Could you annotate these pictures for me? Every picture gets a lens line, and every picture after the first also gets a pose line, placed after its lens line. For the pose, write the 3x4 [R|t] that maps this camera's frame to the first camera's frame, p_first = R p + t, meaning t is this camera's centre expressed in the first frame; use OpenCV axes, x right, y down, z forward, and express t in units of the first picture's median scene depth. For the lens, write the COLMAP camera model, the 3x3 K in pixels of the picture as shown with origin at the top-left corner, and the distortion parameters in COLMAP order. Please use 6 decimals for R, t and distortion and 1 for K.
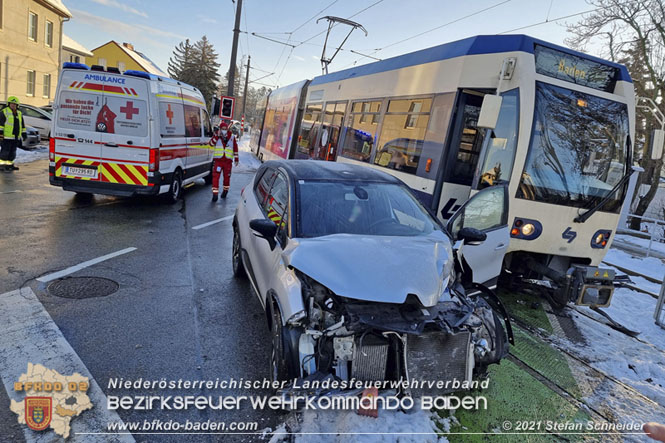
lens RADIAL K [[455.9, 0, 334.8], [0, 455.9, 213.4], [0, 0, 1]] dist [0.038954, -0.007517]
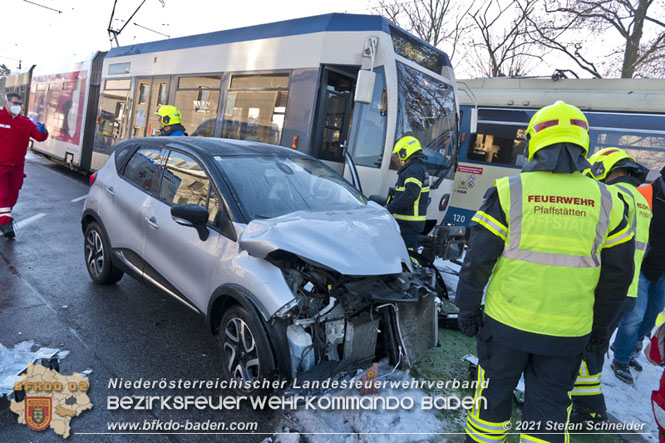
lens RADIAL K [[455.5, 0, 334.2], [0, 455.5, 219.9], [0, 0, 1]] dist [-0.001271, -0.001698]
pose [[0.891153, -0.096860, 0.443244, -0.164045], [0.077440, 0.995083, 0.061755, 0.006325], [-0.447045, -0.020708, 0.894272, 0.083706]]
